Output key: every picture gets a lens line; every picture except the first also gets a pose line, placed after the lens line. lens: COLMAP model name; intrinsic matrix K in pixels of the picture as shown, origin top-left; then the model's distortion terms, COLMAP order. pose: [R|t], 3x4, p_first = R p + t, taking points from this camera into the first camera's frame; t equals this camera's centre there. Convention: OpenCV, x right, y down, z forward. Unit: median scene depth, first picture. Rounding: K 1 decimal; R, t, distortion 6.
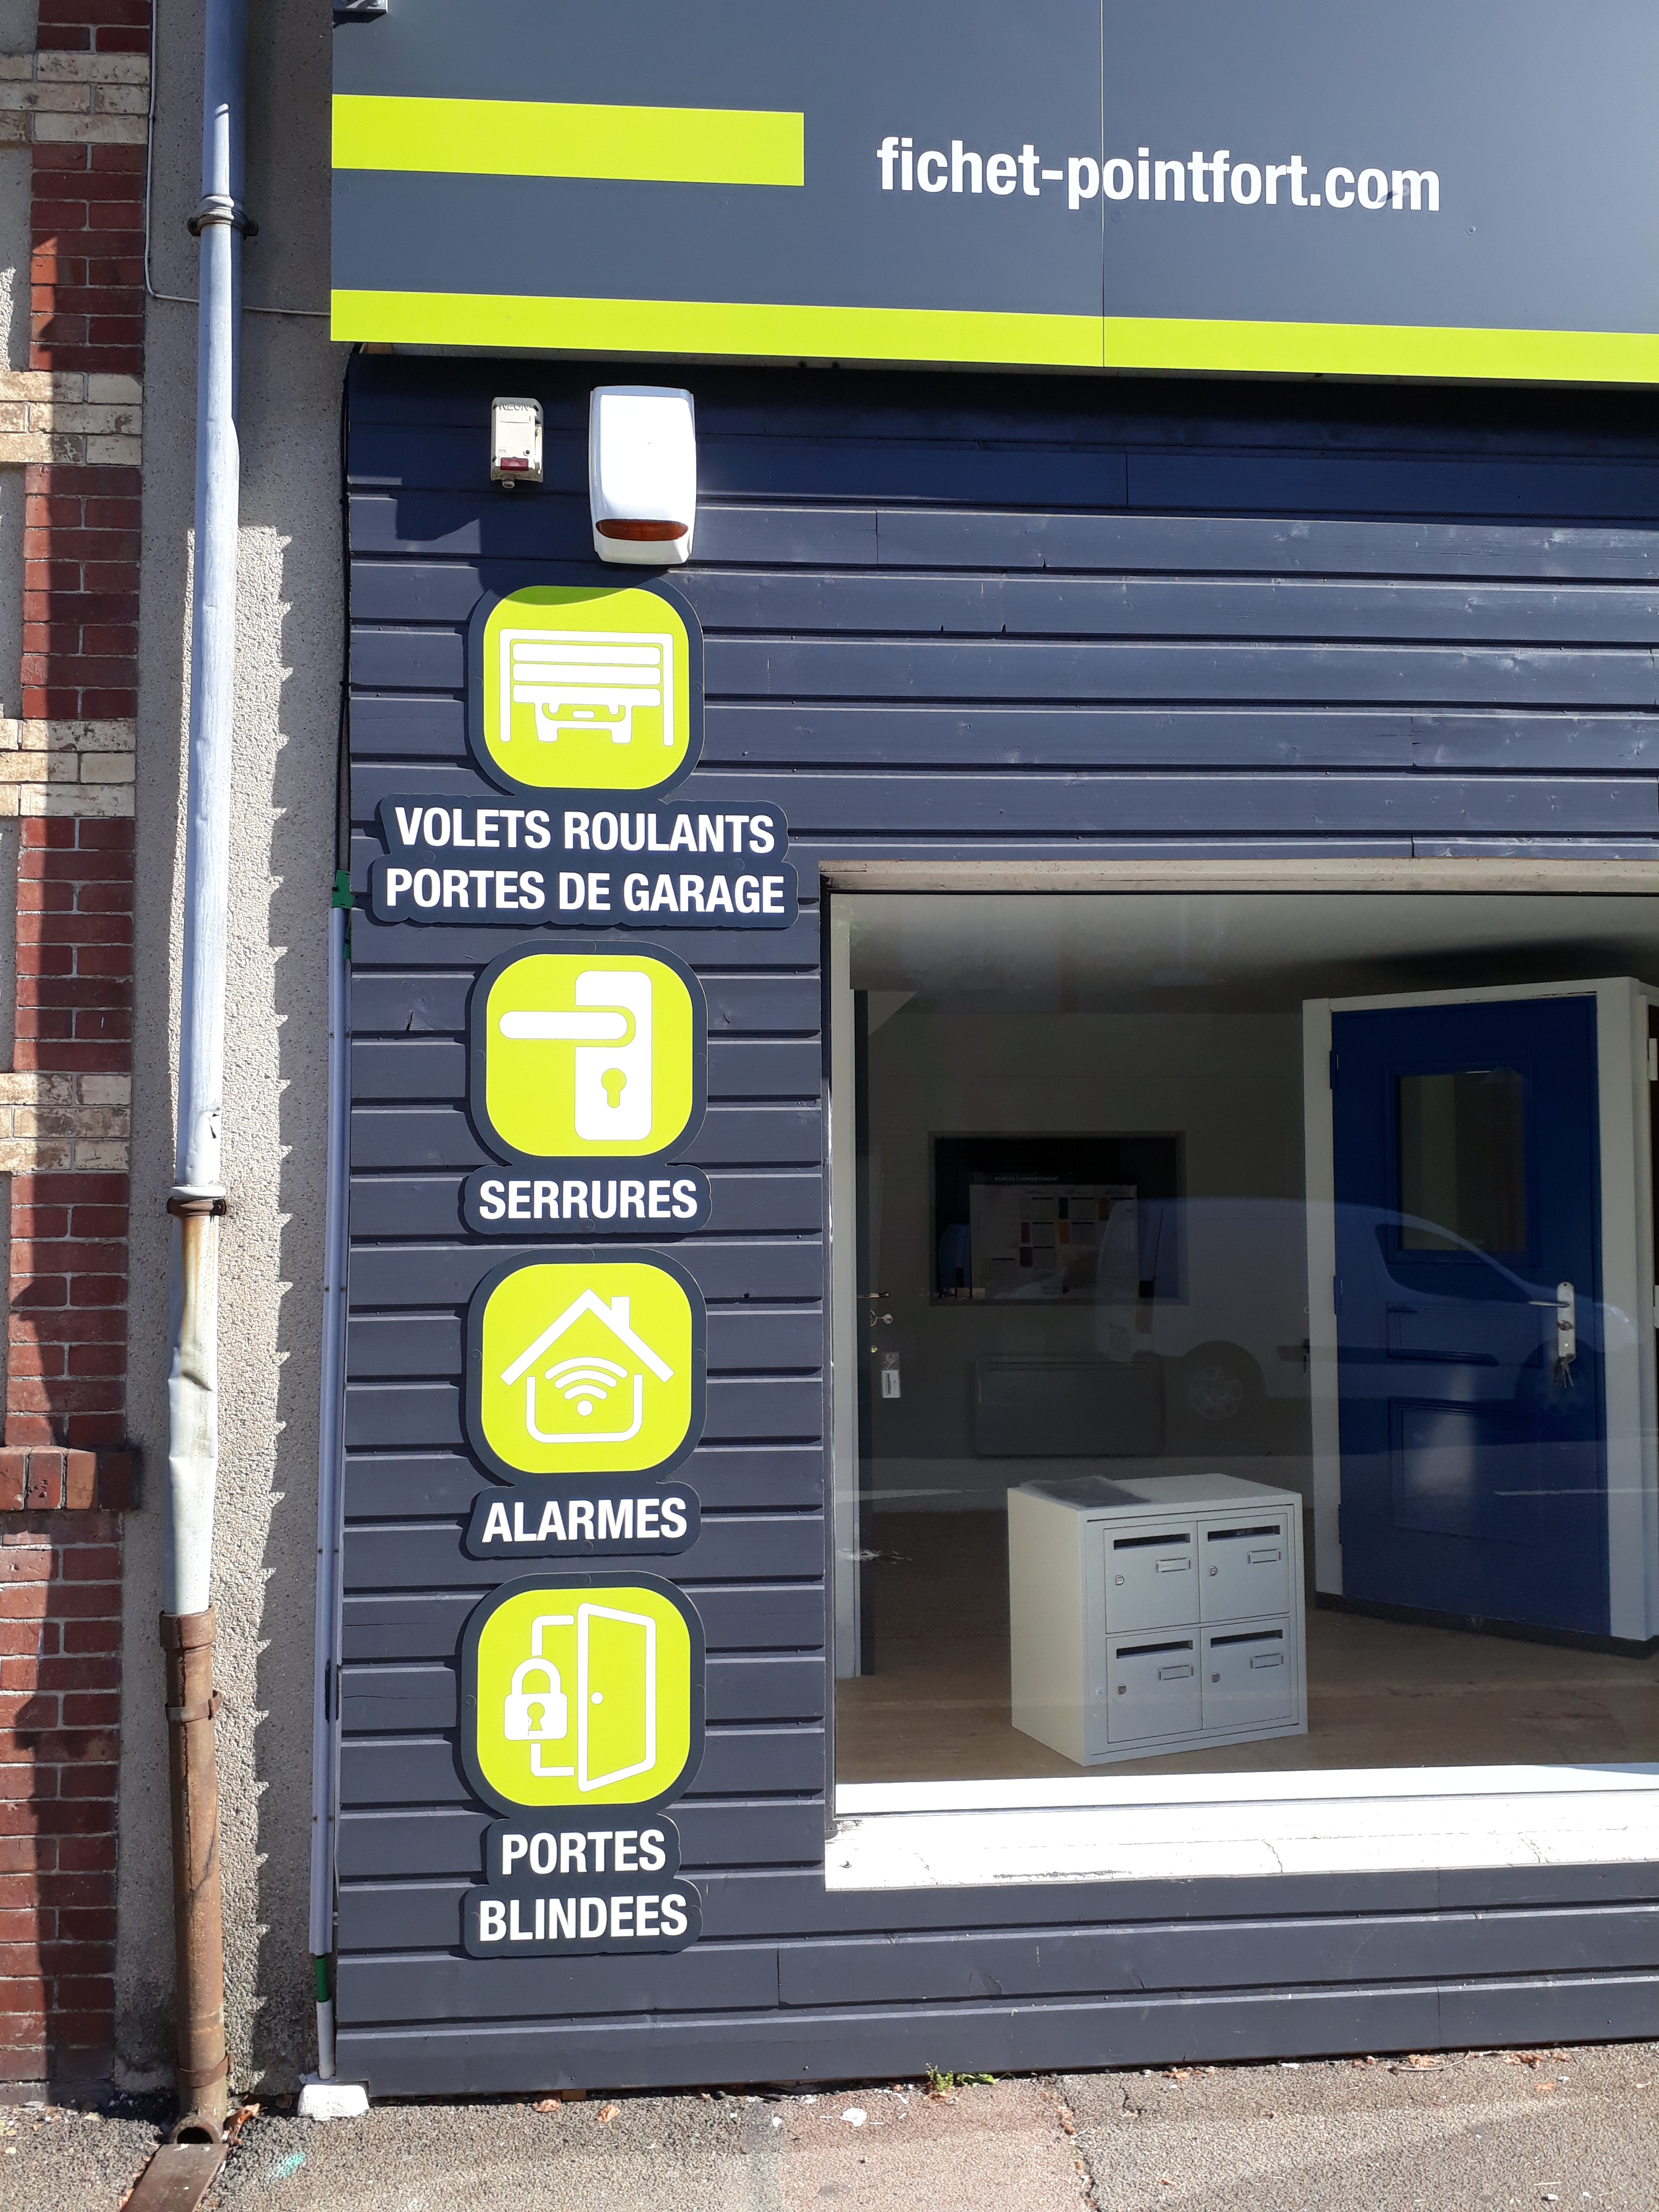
lens RADIAL K [[1734.4, 0, 834.2], [0, 1734.4, 1106.4], [0, 0, 1]] dist [0.049618, -0.055561]
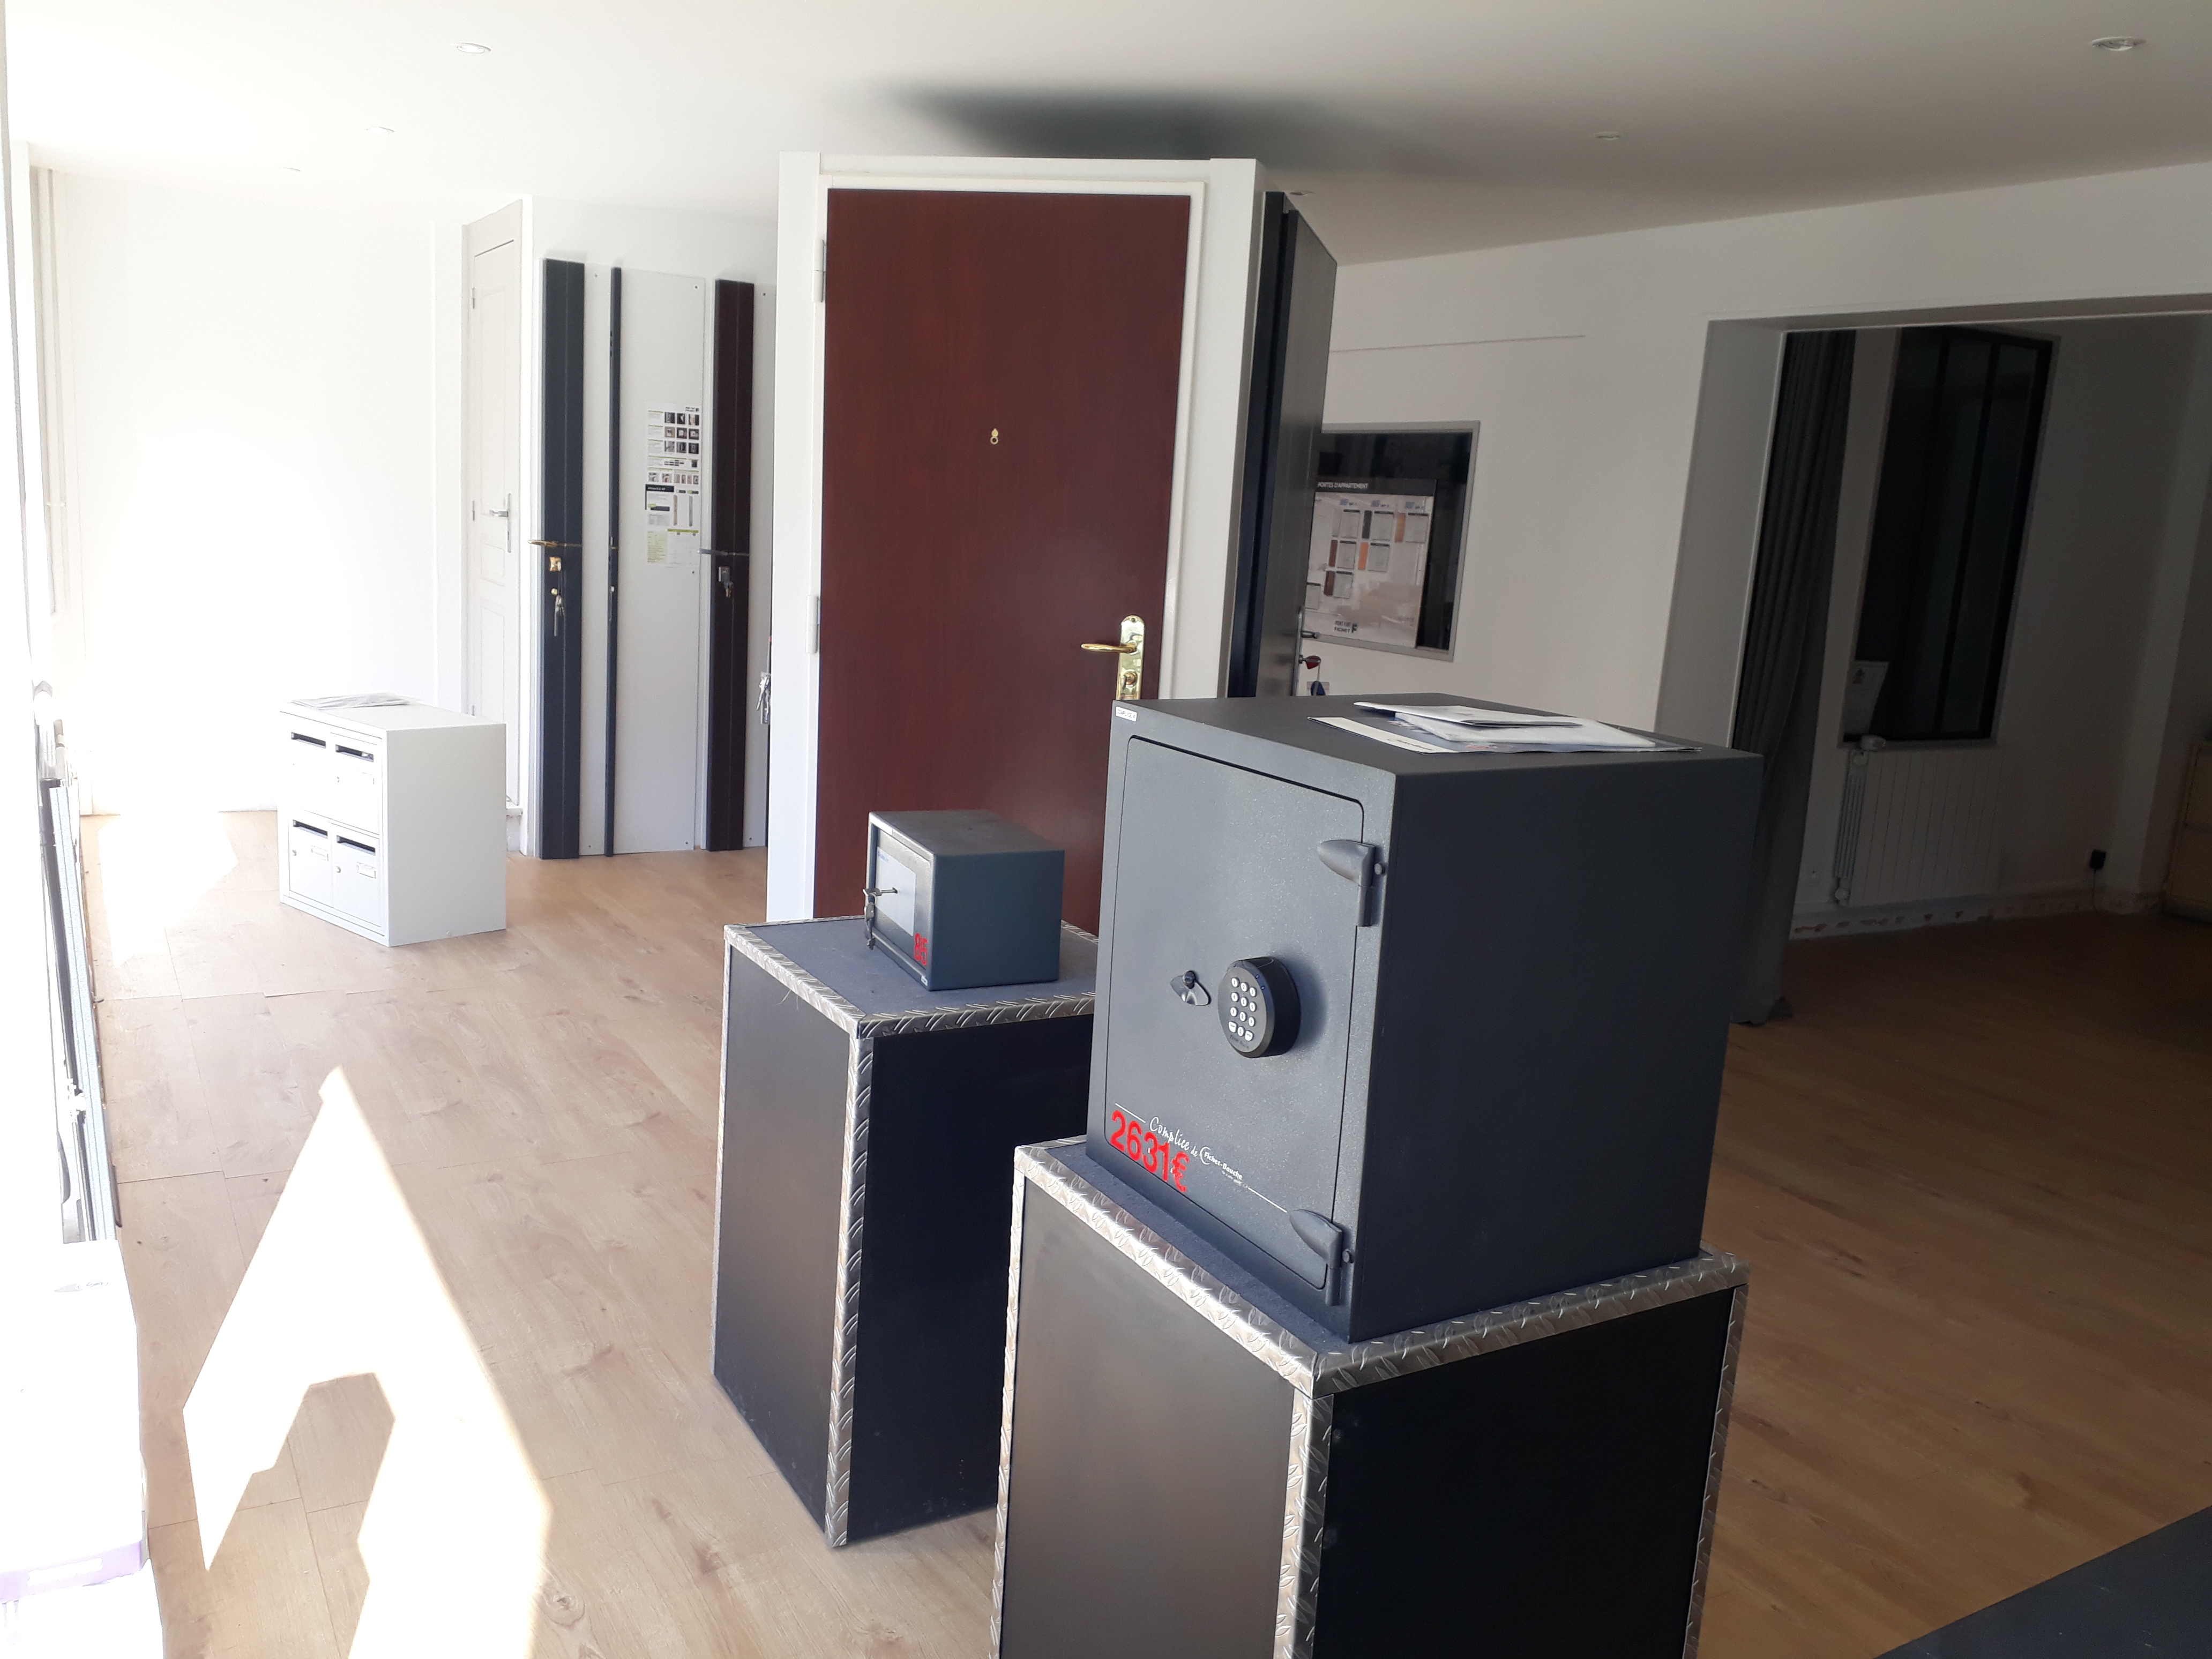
lens RADIAL K [[1734.4, 0, 1102.4], [0, 1734.4, 833.1], [0, 0, 1]] dist [0.049618, -0.055561]
pose [[0.442337, 0.196852, -0.874978, 0.824767], [-0.018494, 0.977409, 0.210547, 0.031956], [0.896658, -0.076951, 0.435985, 0.549425]]
